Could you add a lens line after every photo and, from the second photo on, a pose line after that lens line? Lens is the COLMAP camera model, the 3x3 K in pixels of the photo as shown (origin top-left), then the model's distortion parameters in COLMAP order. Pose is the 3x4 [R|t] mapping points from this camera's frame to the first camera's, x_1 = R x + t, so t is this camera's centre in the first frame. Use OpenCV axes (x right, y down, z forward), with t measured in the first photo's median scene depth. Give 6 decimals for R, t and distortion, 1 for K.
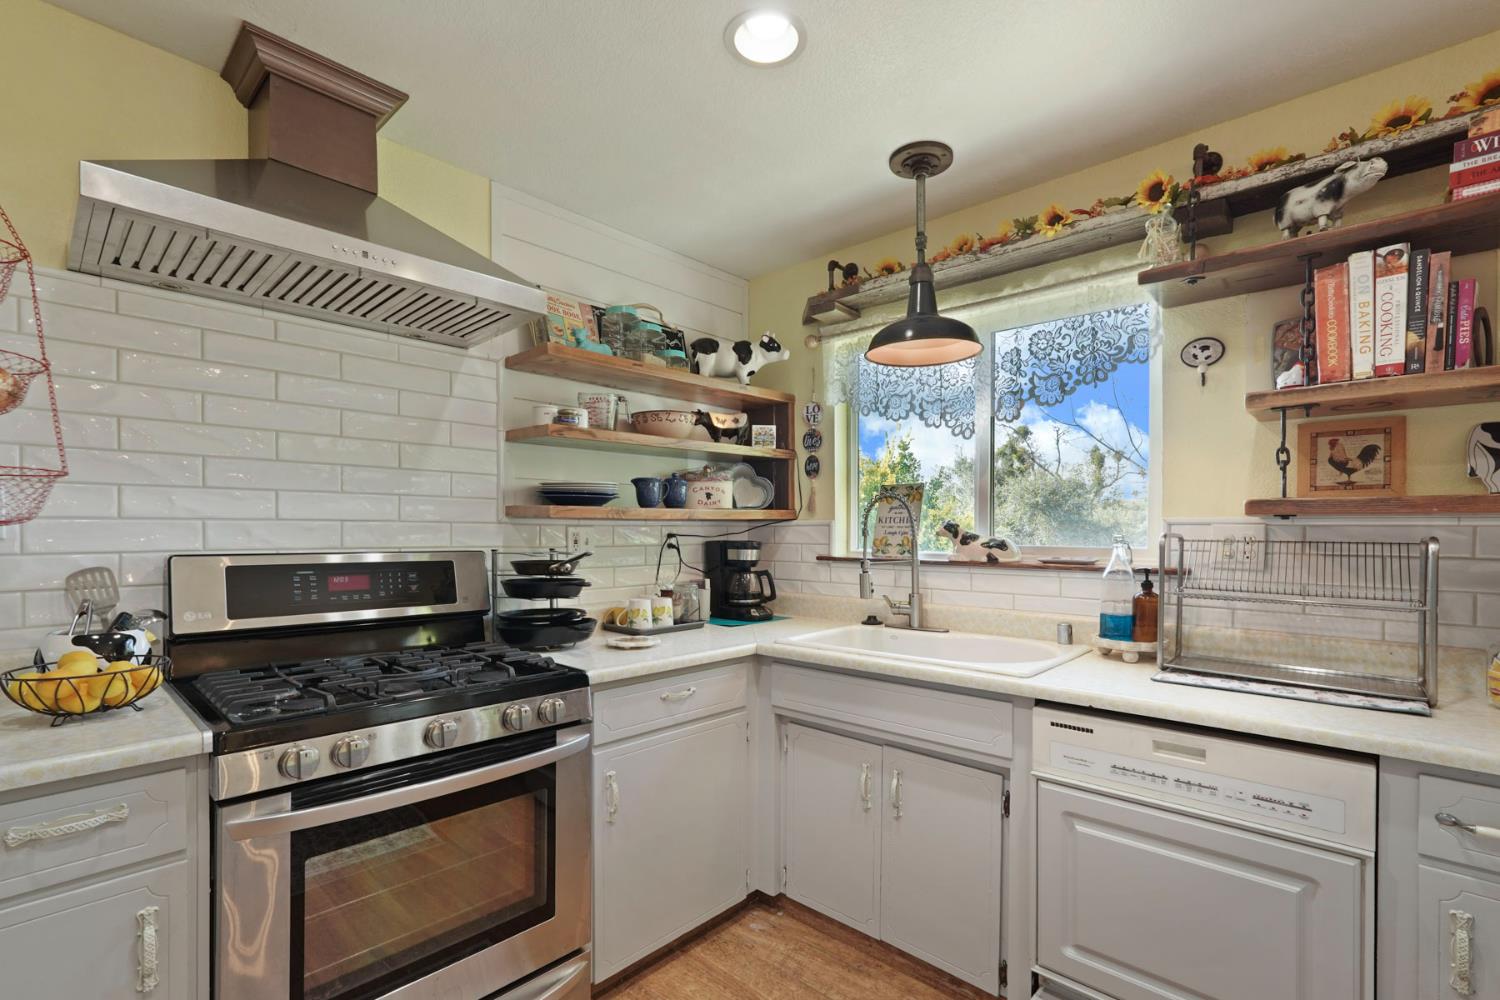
lens RADIAL K [[679.3, 0, 745.7], [0, 679.3, 531.3], [0, 0, 1]] dist [-0.002820, 0.001539]
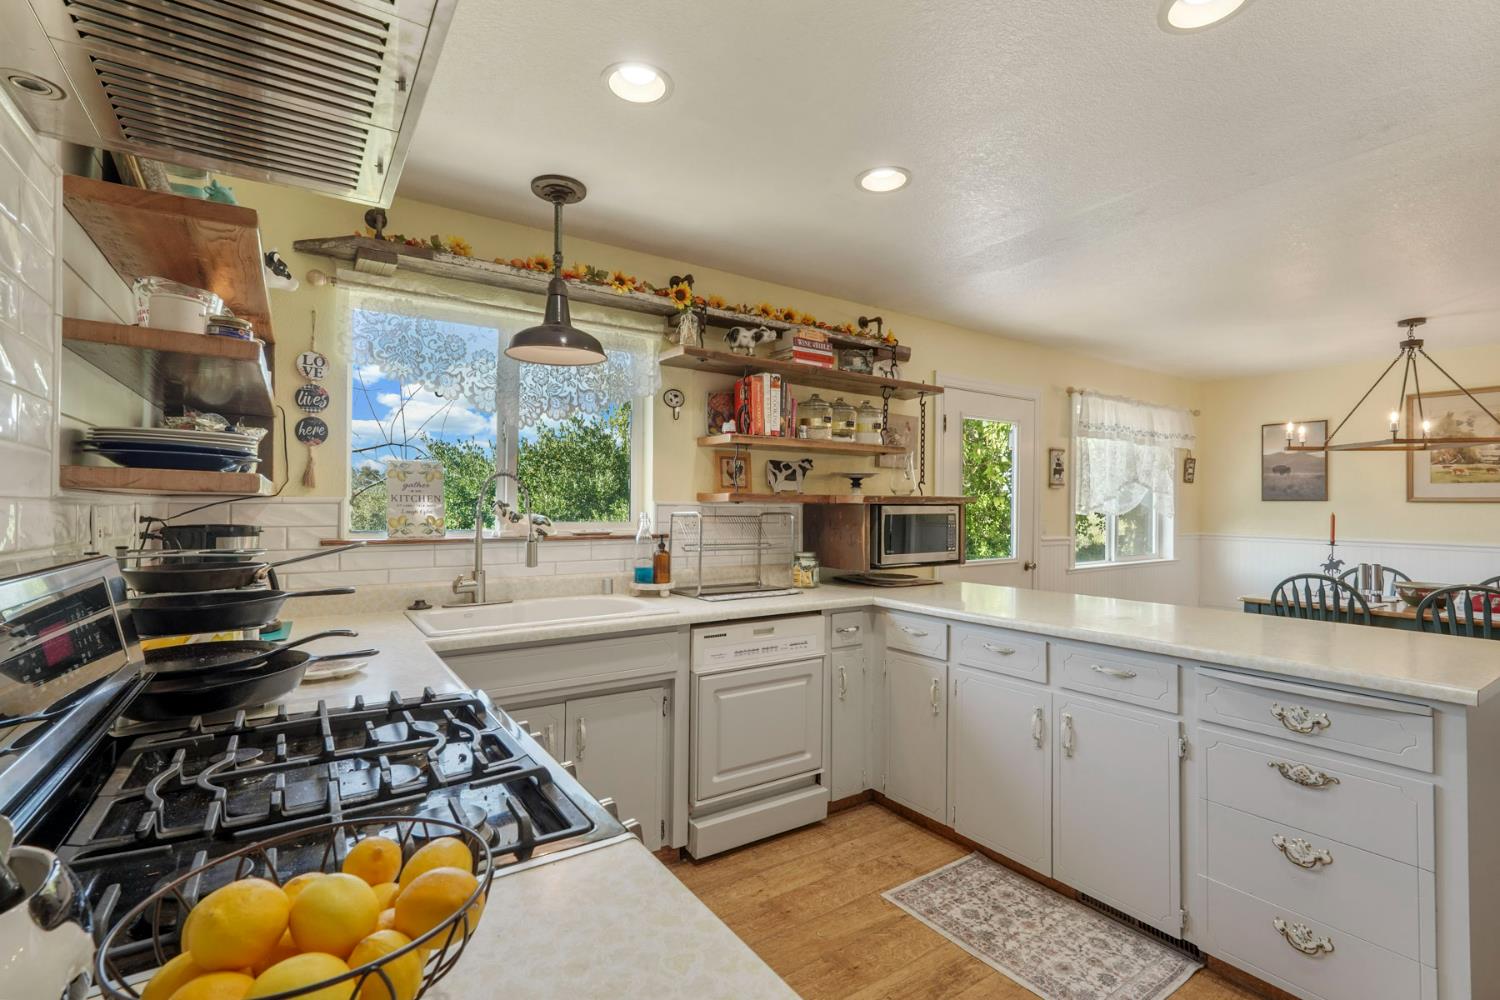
lens RADIAL K [[679.3, 0, 761.5], [0, 679.3, 494.4], [0, 0, 1]] dist [-0.002820, 0.001539]
pose [[0.231310, 0.016516, 0.972740, -0.779525], [-0.003064, 0.999863, -0.016248, -0.010725], [-0.972875, 0.000777, 0.231329, 0.398742]]
